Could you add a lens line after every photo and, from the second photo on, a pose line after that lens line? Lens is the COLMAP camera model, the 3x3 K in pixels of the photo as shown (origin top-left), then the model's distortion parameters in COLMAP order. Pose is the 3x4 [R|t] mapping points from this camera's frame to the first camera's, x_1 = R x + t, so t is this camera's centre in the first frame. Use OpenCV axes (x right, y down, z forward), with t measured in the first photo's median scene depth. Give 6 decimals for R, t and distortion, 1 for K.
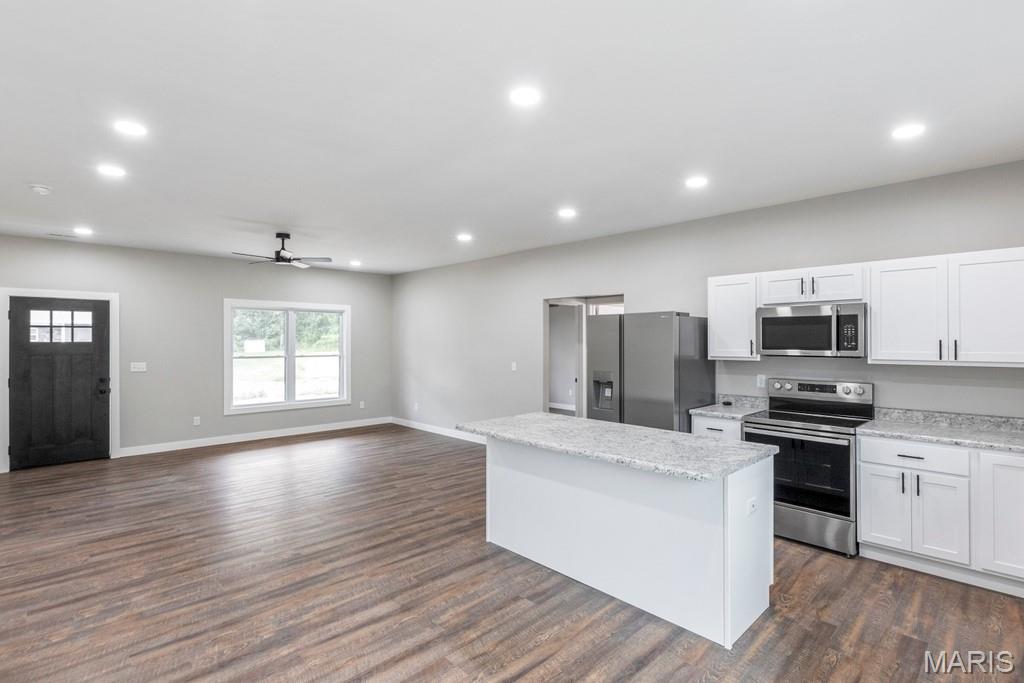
lens RADIAL K [[494.3, 0, 511.3], [0, 494.3, 337.1], [0, 0, 1]] dist [0.002085, -0.000859]
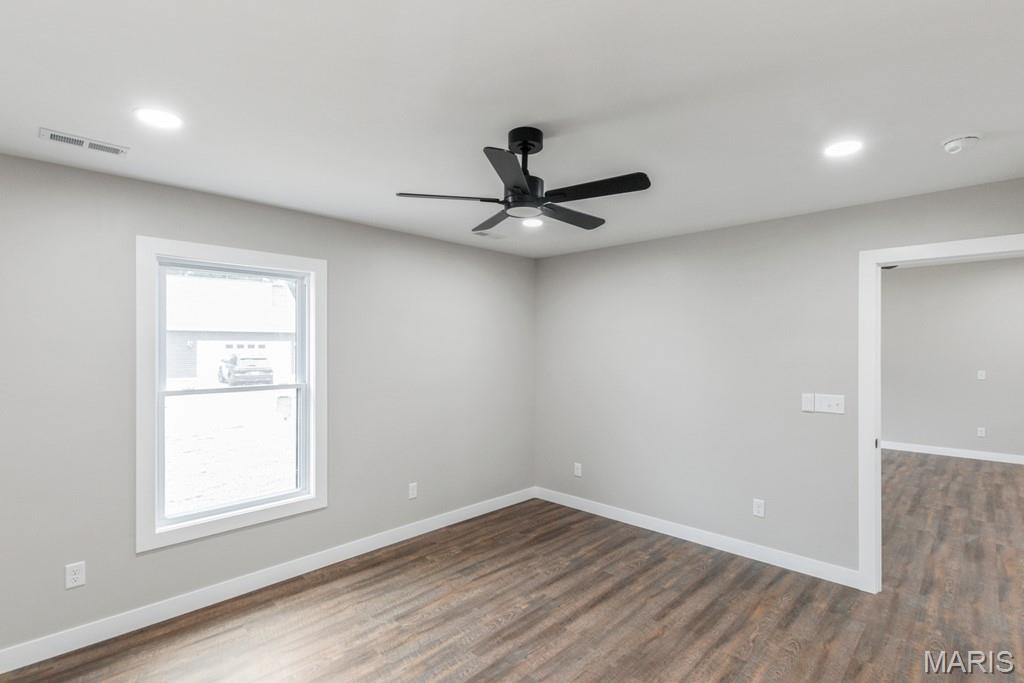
lens RADIAL K [[482.8, 0, 511.9], [0, 482.8, 350.8], [0, 0, 1]] dist [-0.002245, -0.000819]
pose [[0.999505, -0.002071, 0.031381, -1.754016], [0.001874, 0.999978, 0.006296, -0.002540], [-0.031394, -0.006234, 0.999488, 0.092091]]
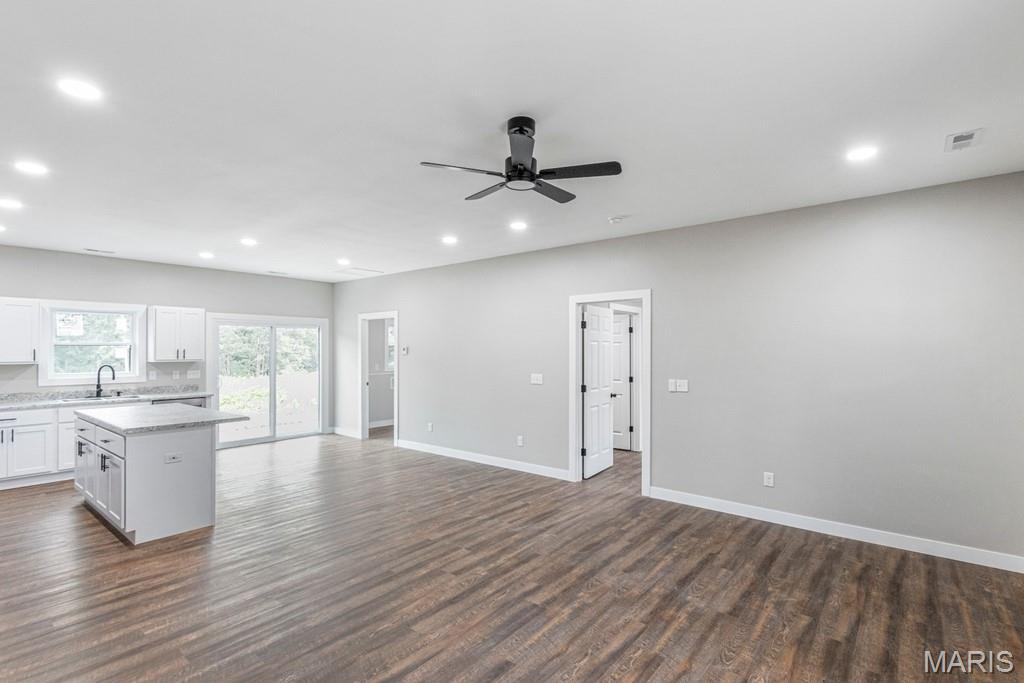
lens RADIAL K [[481.7, 0, 525.6], [0, 481.7, 346.3], [0, 0, 1]] dist [-0.000315, -0.000161]
pose [[-0.990771, -0.001223, -0.135540, -0.603190], [0.000476, 0.999922, -0.012497, 0.012821], [0.135544, -0.012446, -0.990693, 2.162303]]
